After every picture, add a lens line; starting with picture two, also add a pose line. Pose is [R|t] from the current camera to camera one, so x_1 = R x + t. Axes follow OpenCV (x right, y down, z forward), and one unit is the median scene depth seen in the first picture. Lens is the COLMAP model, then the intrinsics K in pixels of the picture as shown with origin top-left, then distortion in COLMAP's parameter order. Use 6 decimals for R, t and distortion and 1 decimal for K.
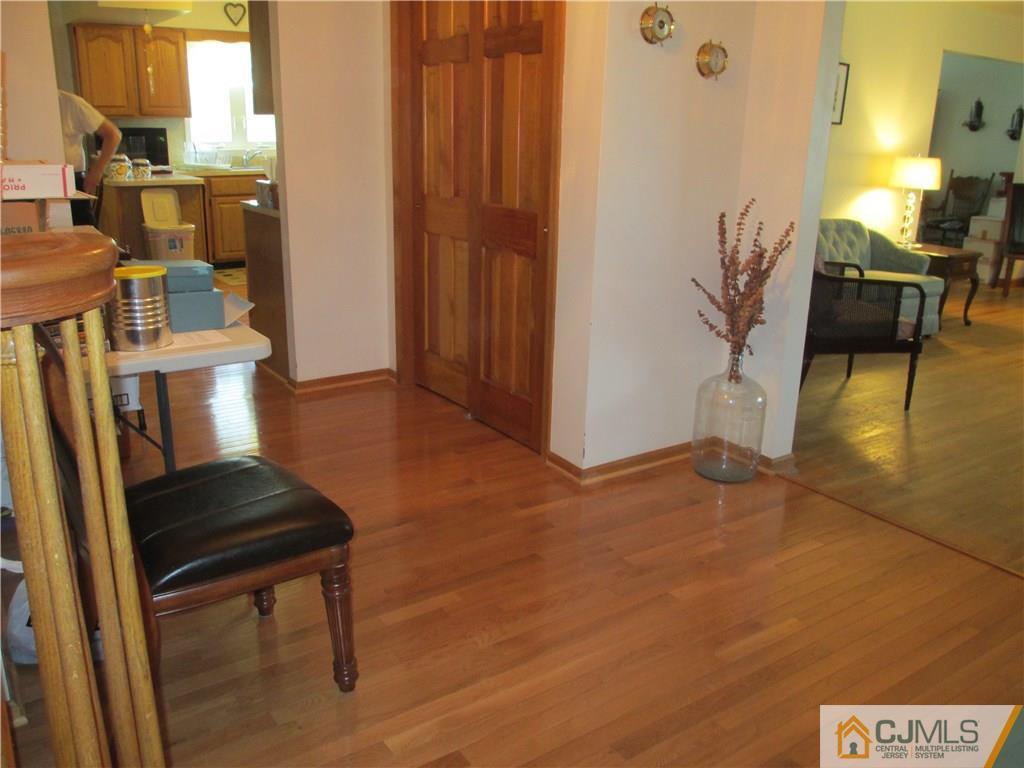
lens RADIAL K [[857.8, 0, 502.4], [0, 857.8, 359.3], [0, 0, 1]] dist [-0.069948, 0.019604]
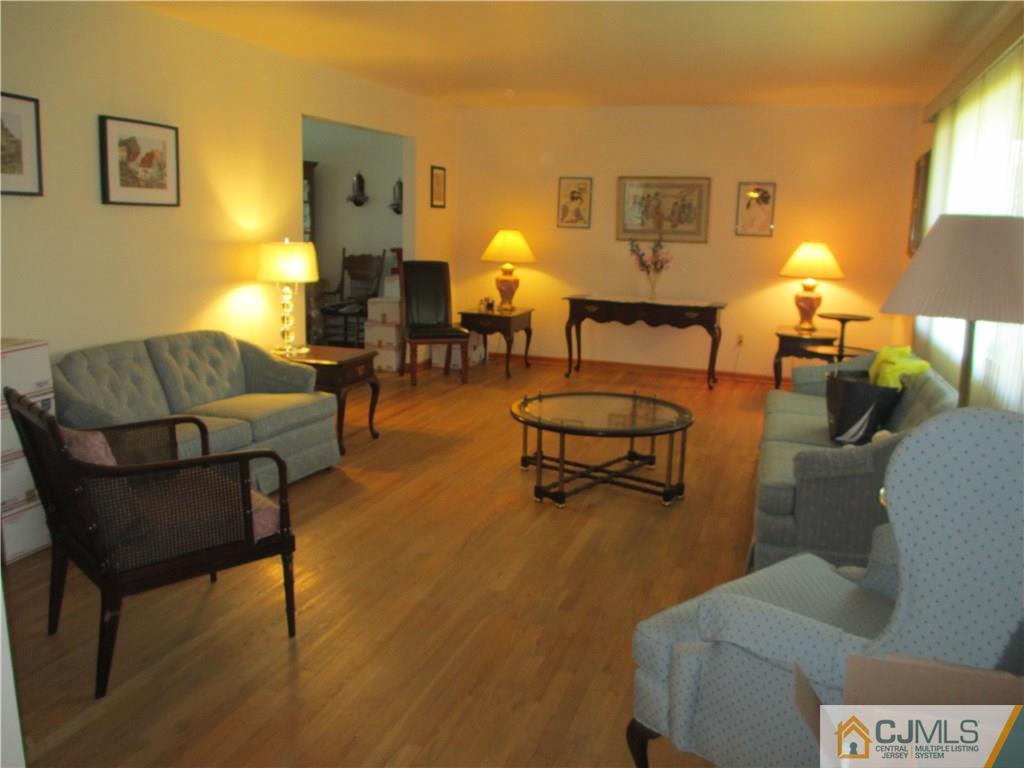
lens RADIAL K [[857.8, 0, 508.6], [0, 857.8, 384.2], [0, 0, 1]] dist [-0.069948, 0.019604]
pose [[0.798279, -0.133312, 0.587349, 0.162984], [0.167003, 0.985951, -0.003193, -0.067355], [-0.578671, 0.100638, 0.809328, 0.224727]]
